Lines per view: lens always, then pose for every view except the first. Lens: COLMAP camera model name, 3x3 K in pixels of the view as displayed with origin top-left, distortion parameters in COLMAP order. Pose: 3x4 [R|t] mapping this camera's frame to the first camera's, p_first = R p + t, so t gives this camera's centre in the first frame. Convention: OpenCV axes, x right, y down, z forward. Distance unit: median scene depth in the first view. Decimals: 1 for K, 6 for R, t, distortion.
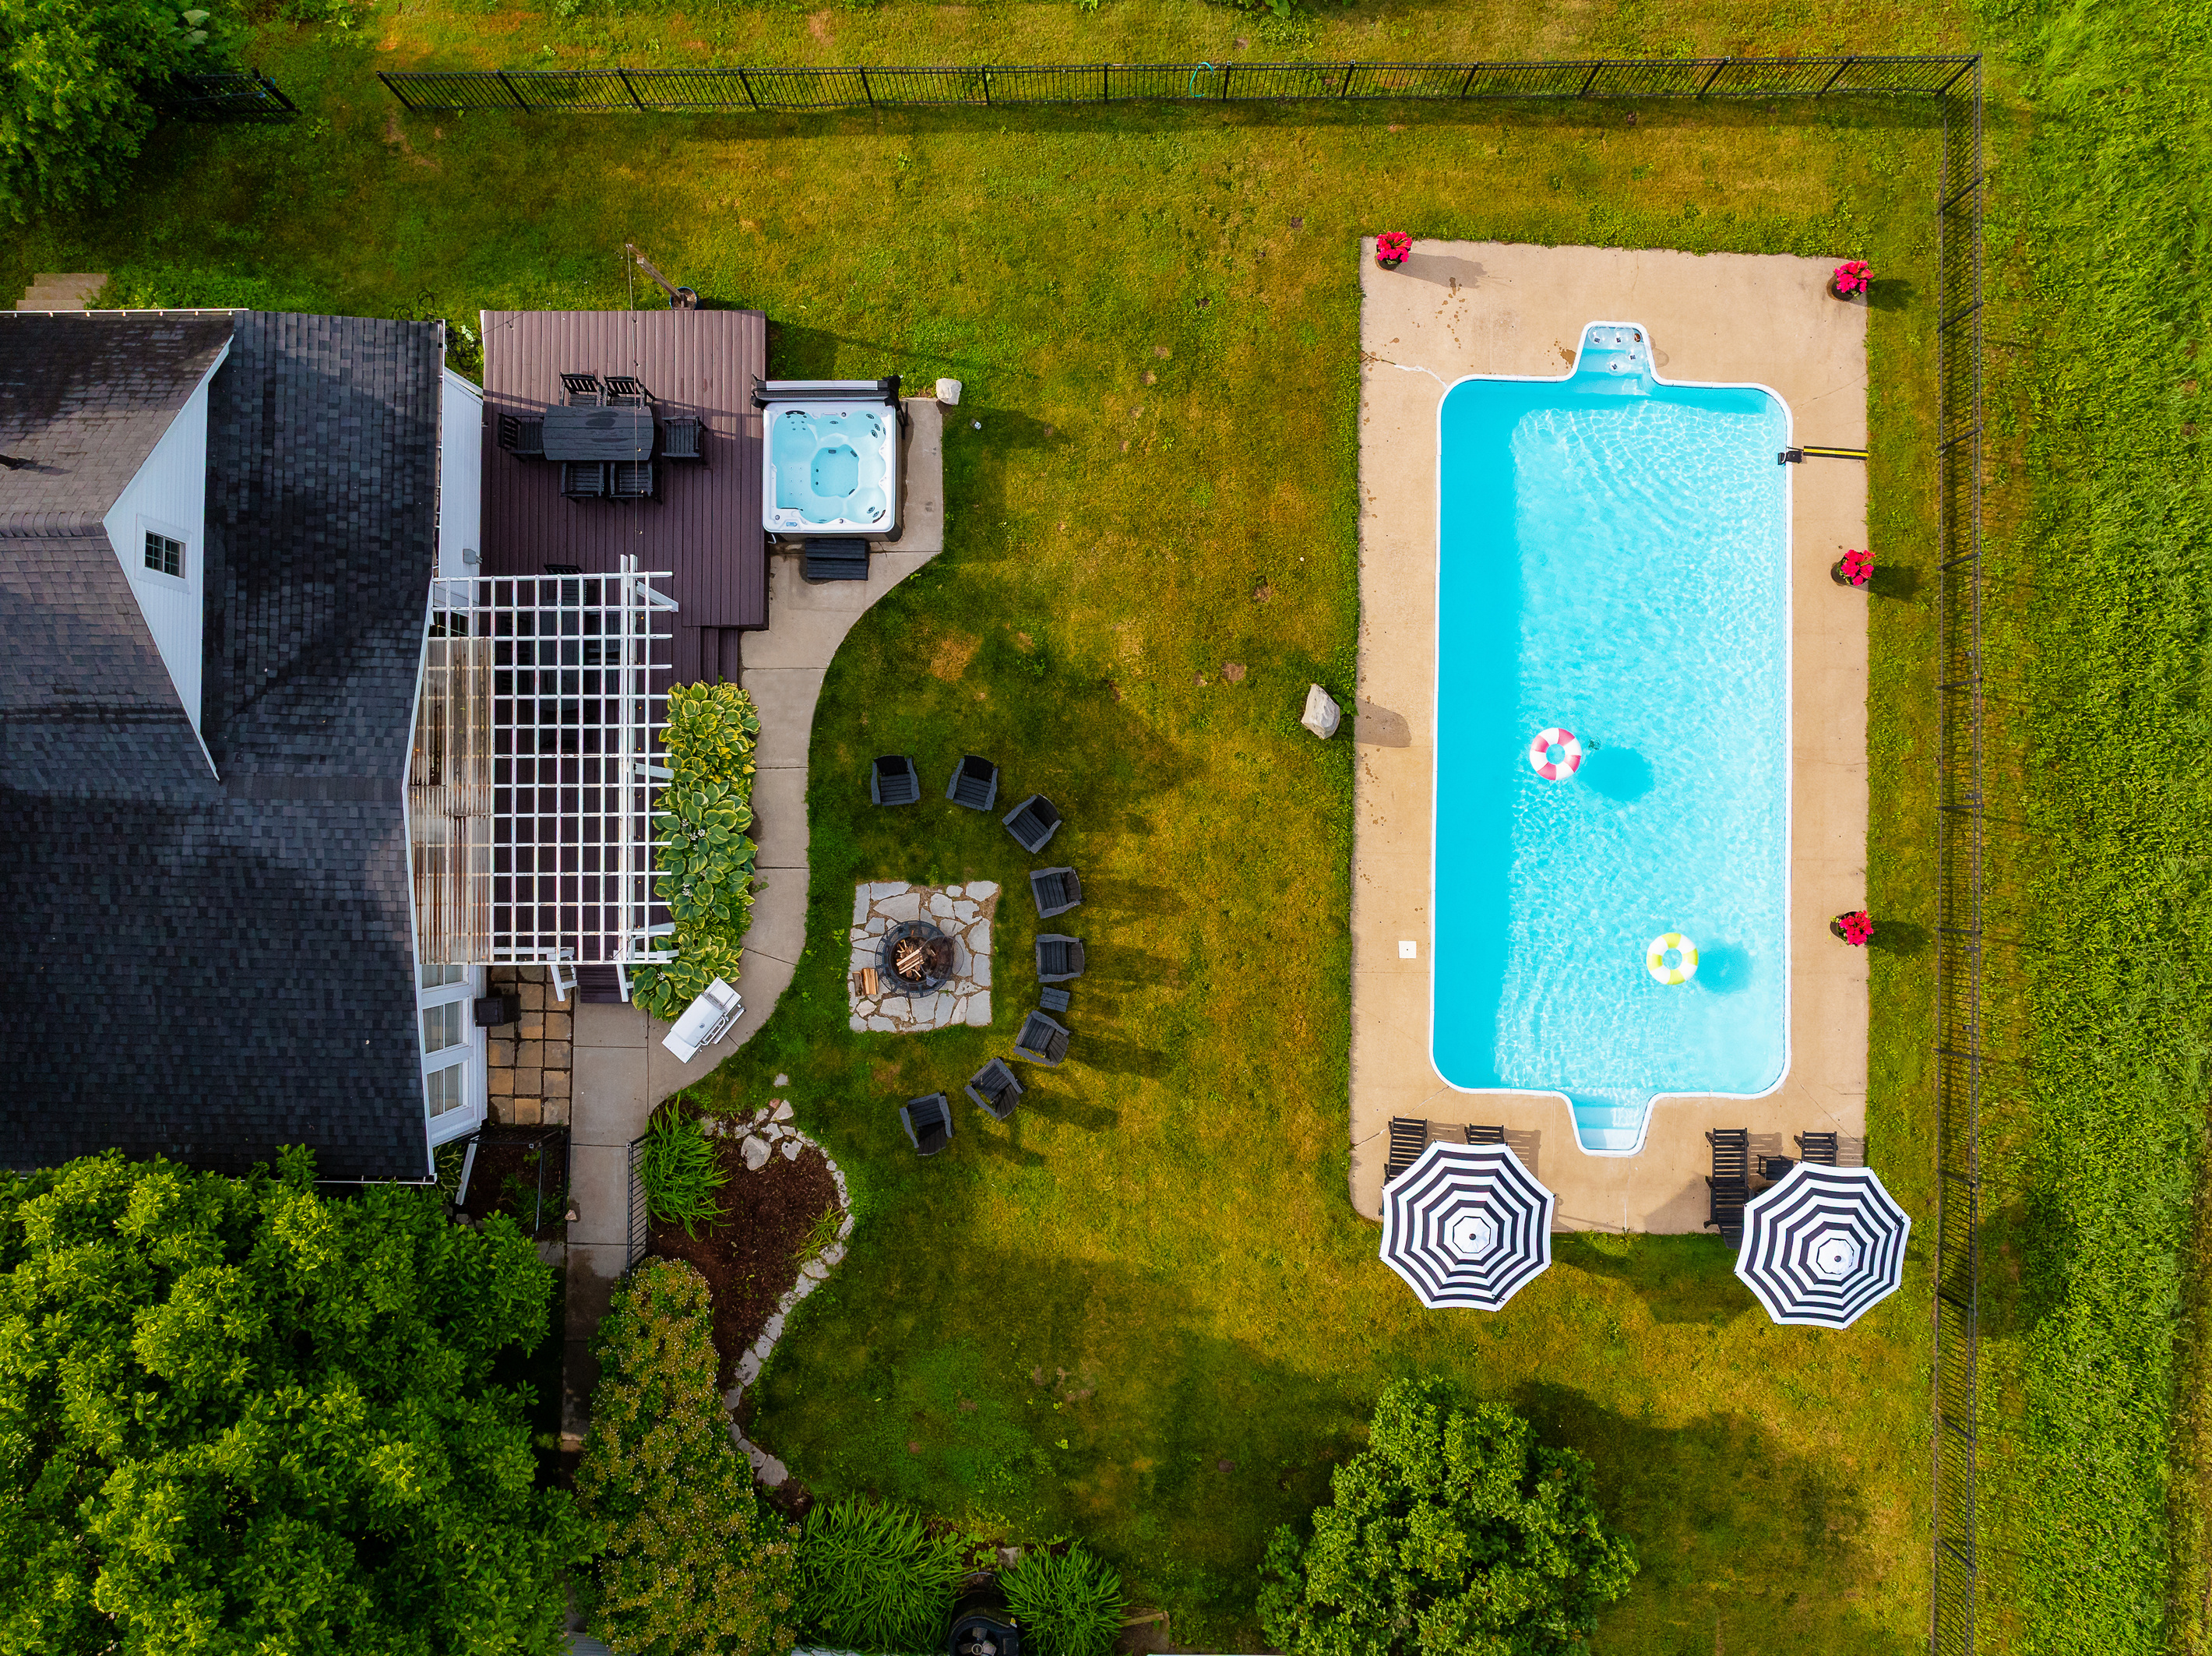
lens RADIAL K [[1541.6, 0, 1102.2], [0, 1541.6, 822.5], [0, 0, 1]] dist [-0.027668, 0.016481]
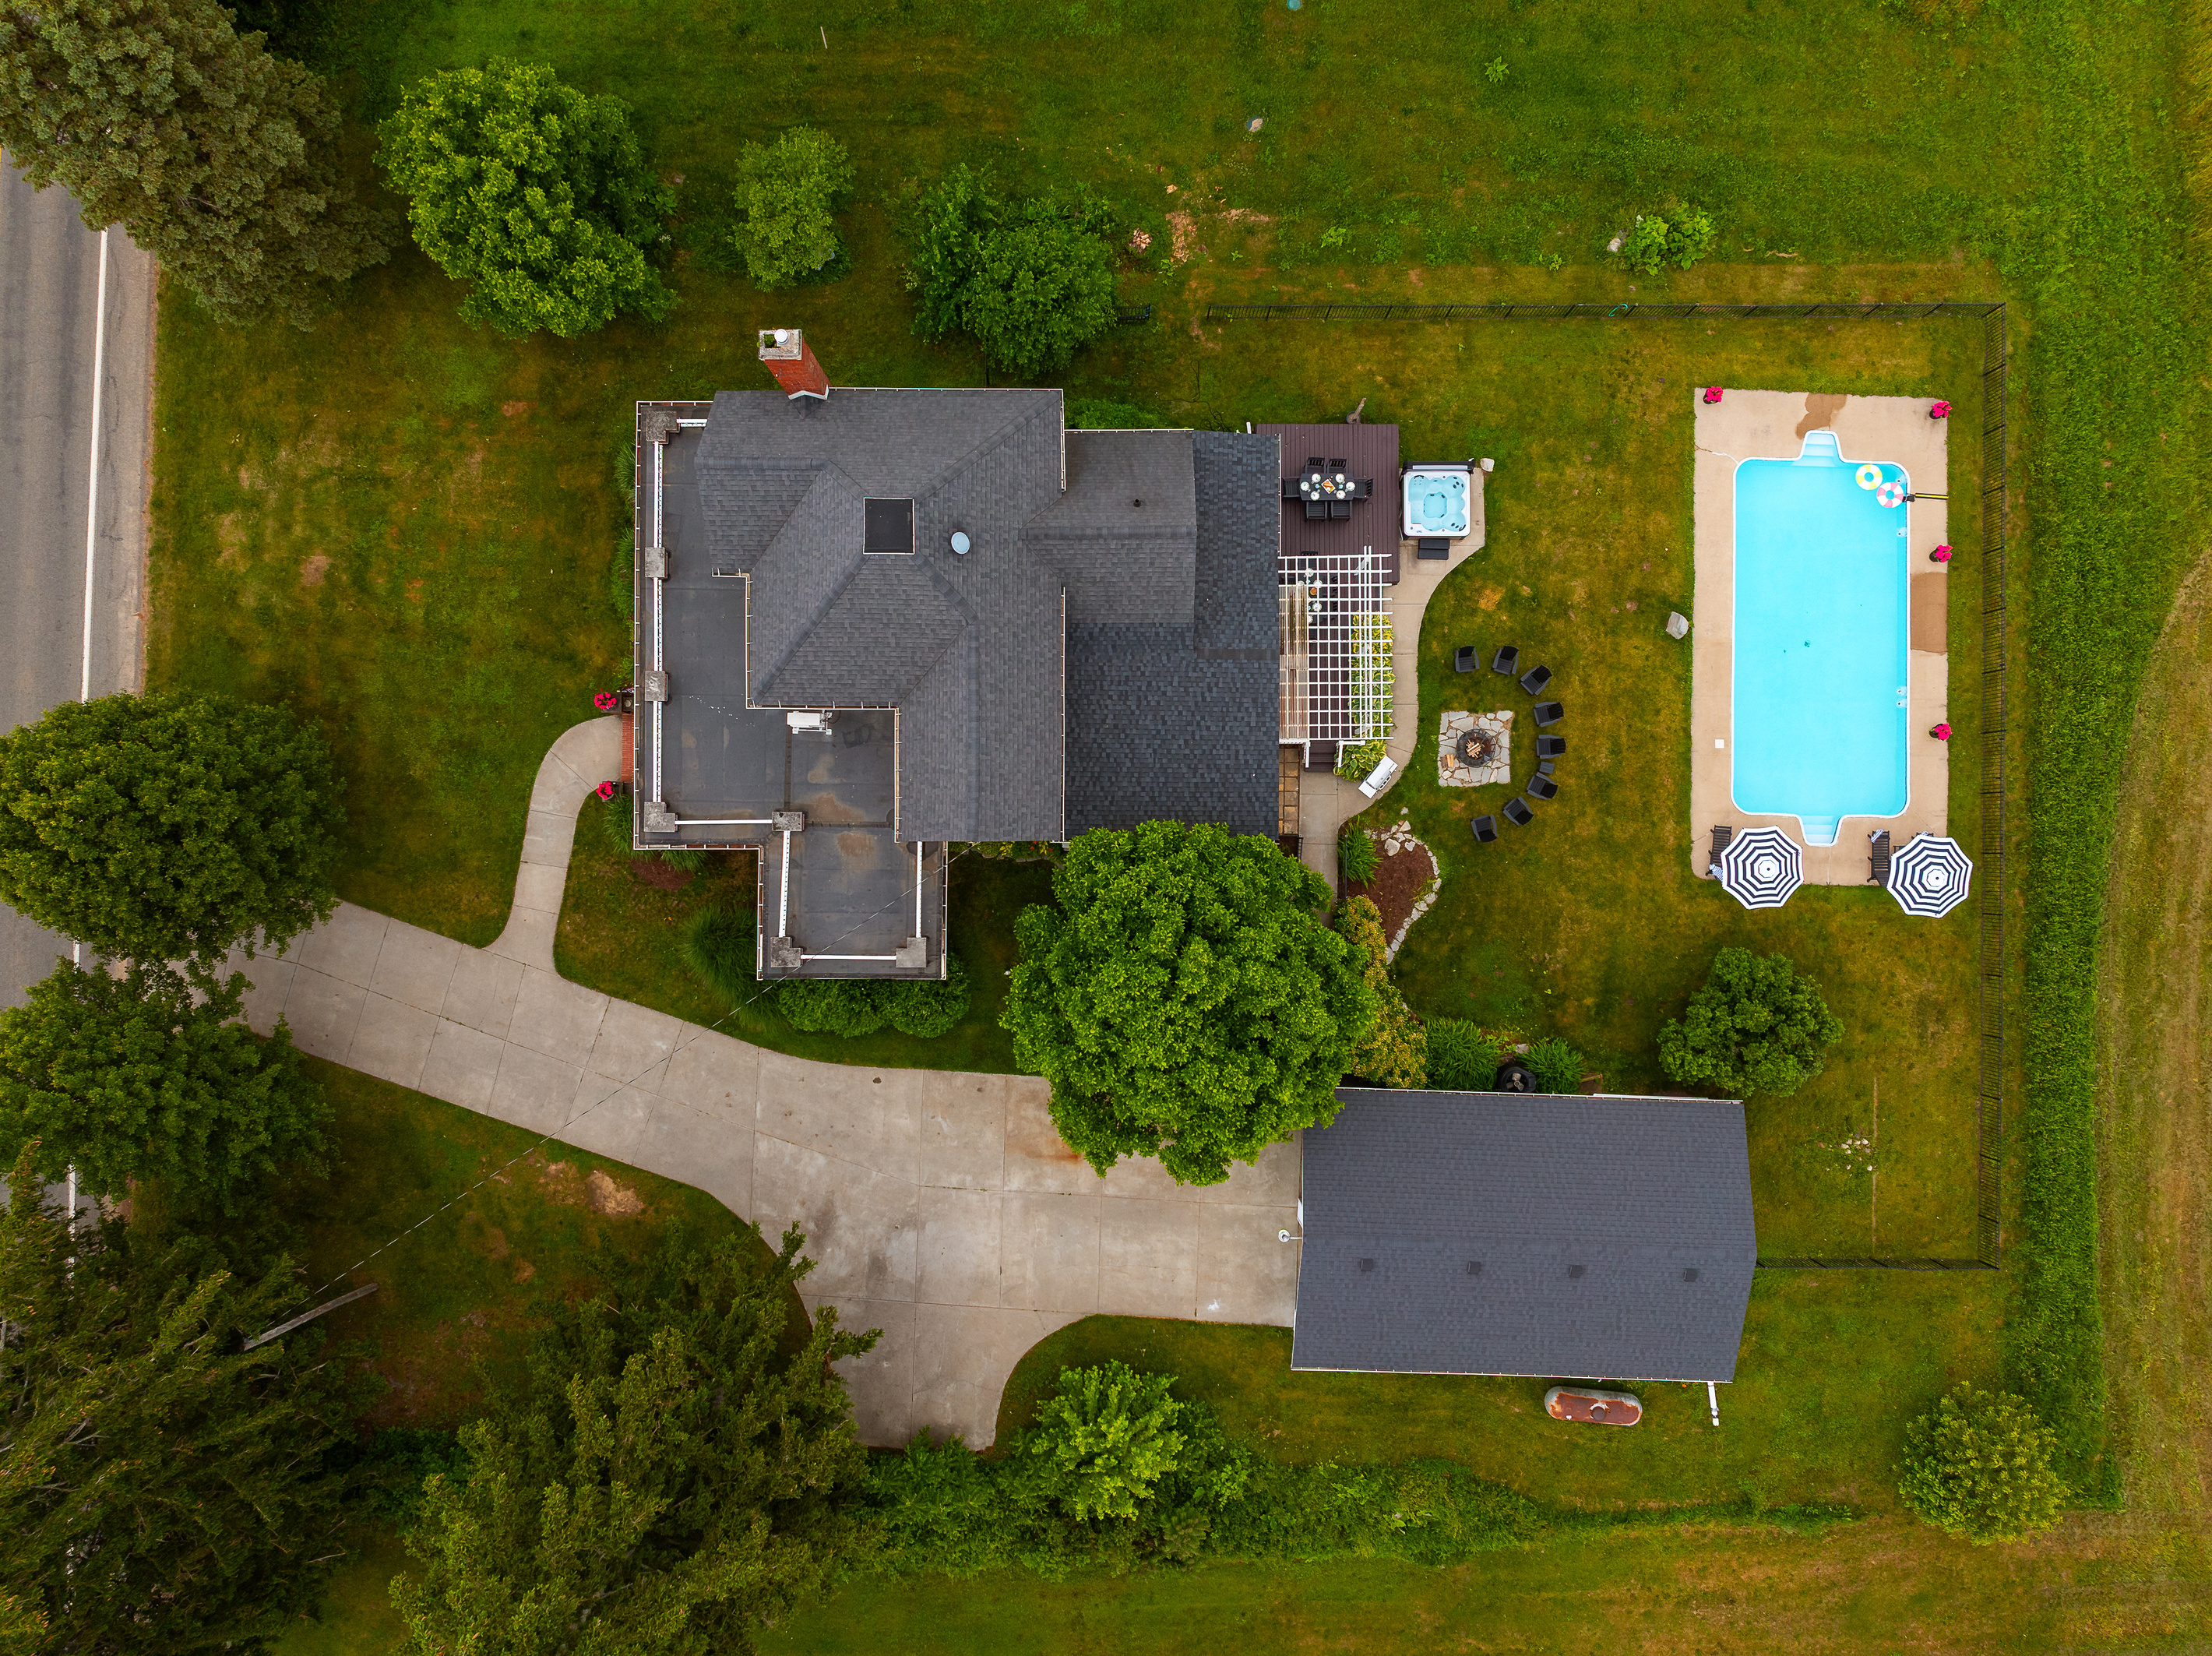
lens RADIAL K [[1541.6, 0, 1111.9], [0, 1541.6, 820.6], [0, 0, 1]] dist [-0.027668, 0.016481]
pose [[0.999999, -0.000986, 0.000568, -0.589370], [0.000985, 0.999998, 0.001853, 0.176483], [-0.000570, -0.001853, 0.999998, -0.993110]]
